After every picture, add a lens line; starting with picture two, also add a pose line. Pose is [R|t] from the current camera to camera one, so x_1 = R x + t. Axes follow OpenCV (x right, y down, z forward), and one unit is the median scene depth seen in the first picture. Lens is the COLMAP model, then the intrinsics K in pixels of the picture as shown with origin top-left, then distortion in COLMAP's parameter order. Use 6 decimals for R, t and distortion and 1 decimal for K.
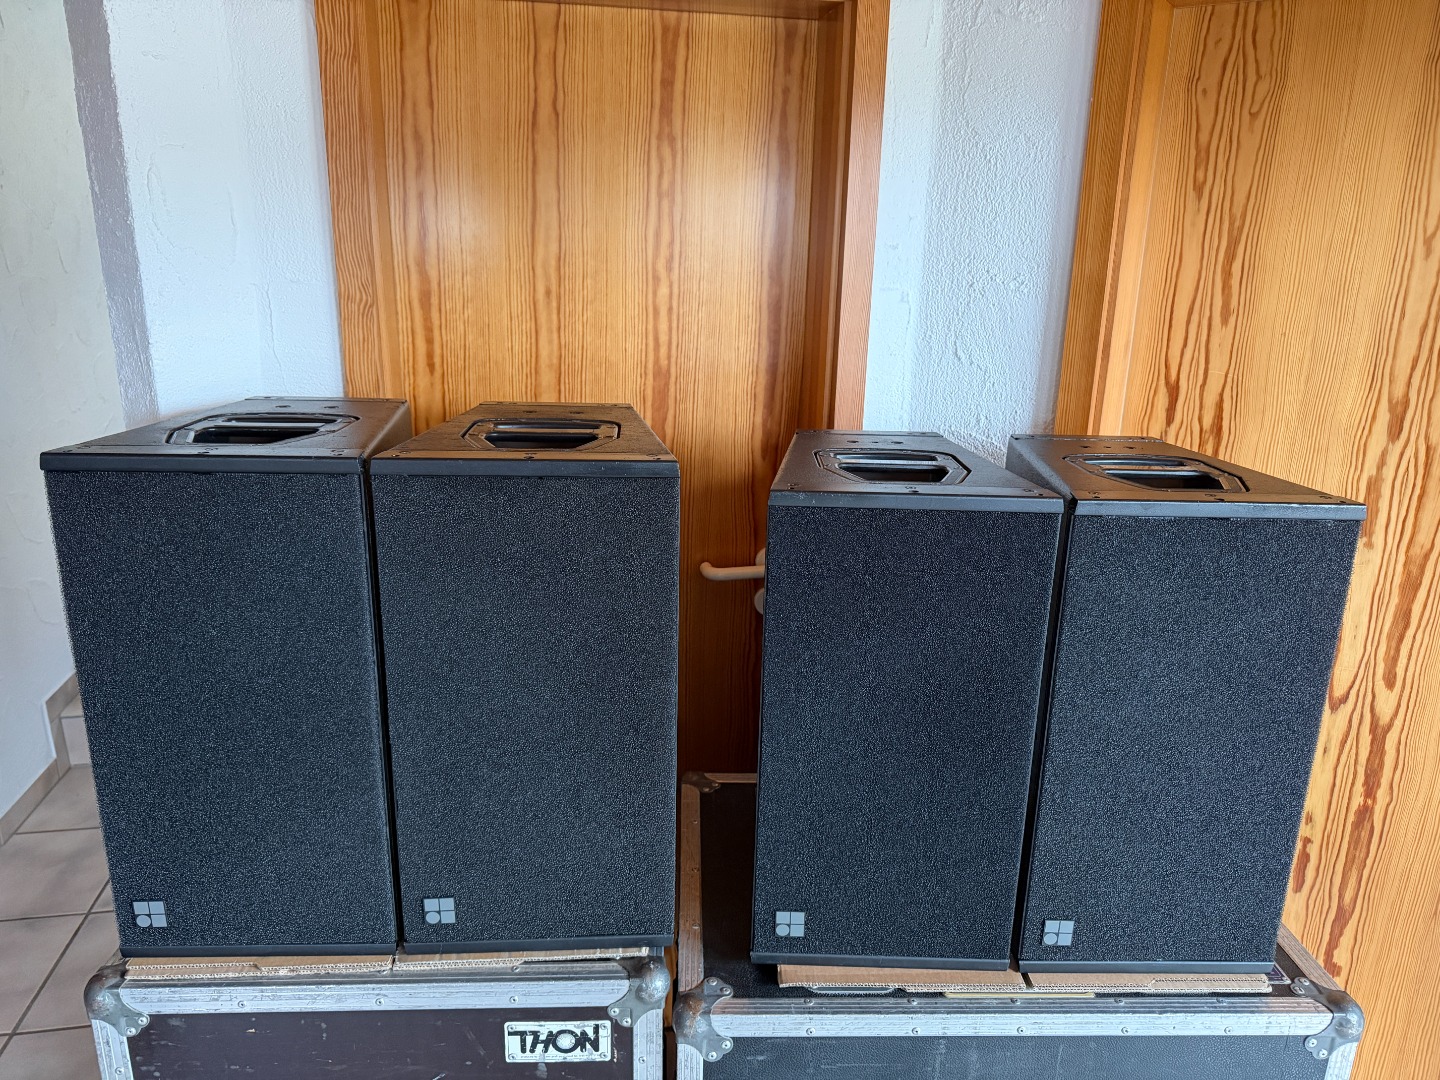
lens RADIAL K [[1004.1, 0, 725.4], [0, 1004.1, 555.6], [0, 0, 1]] dist [0.034820, -0.052287]
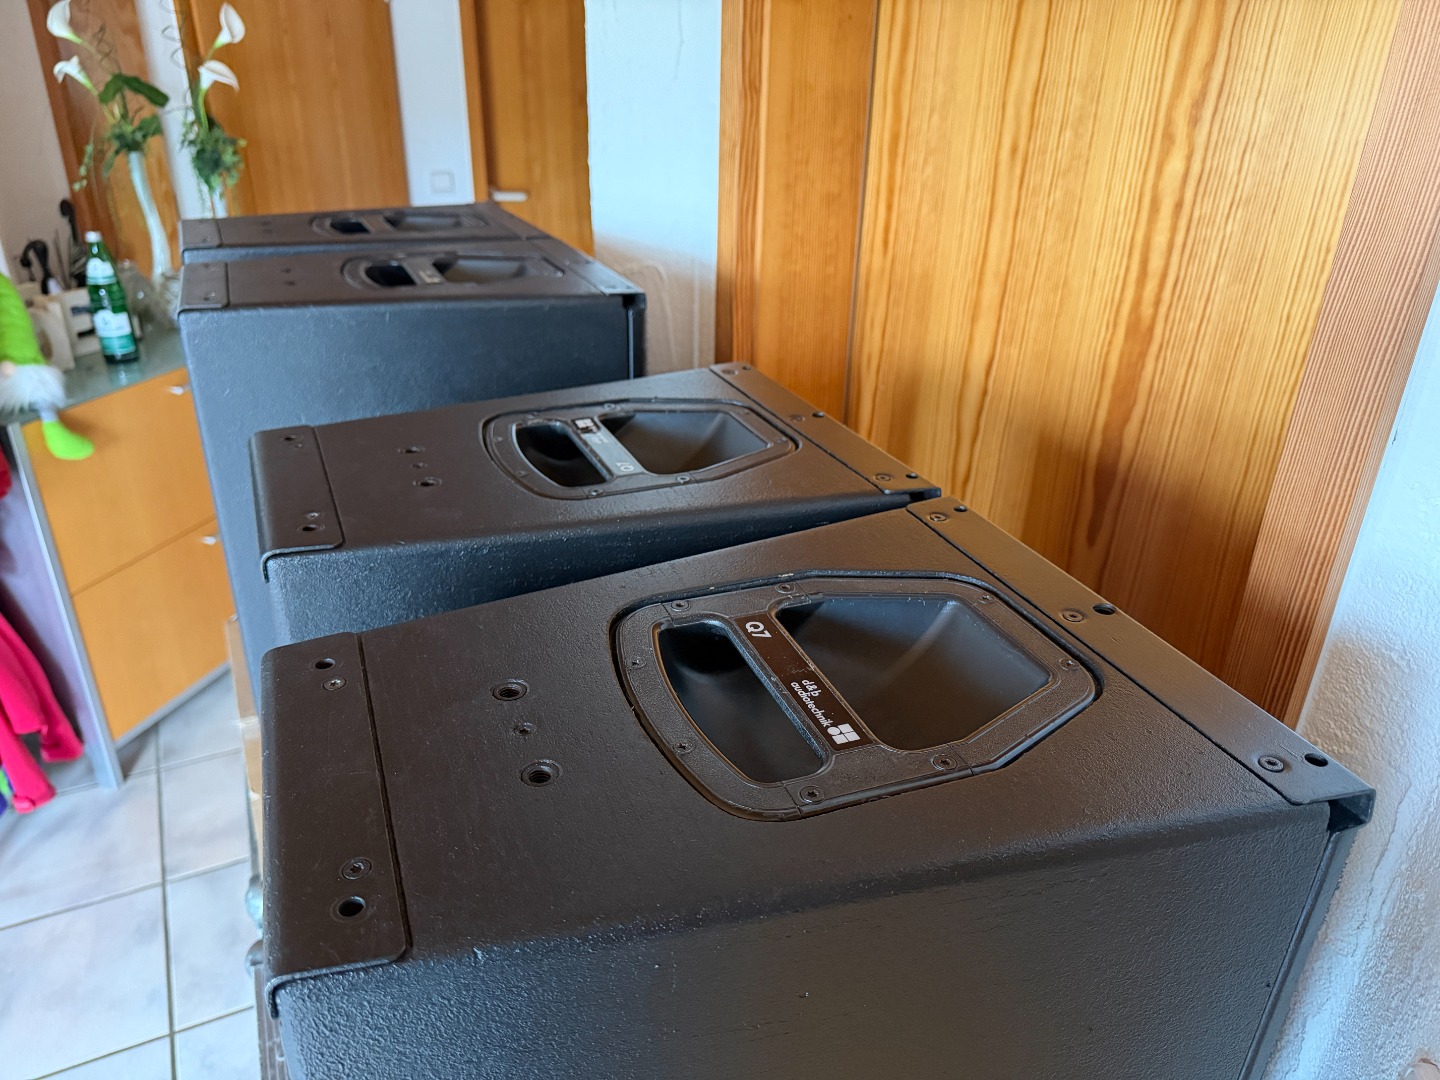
lens RADIAL K [[1013.3, 0, 739.9], [0, 1013.3, 540.6], [0, 0, 1]] dist [0.001727, -0.003457]
pose [[0.294177, 0.413376, -0.861731, 0.435945], [-0.294631, 0.896940, 0.329684, -0.233590], [0.909204, 0.156907, 0.385653, 0.755238]]
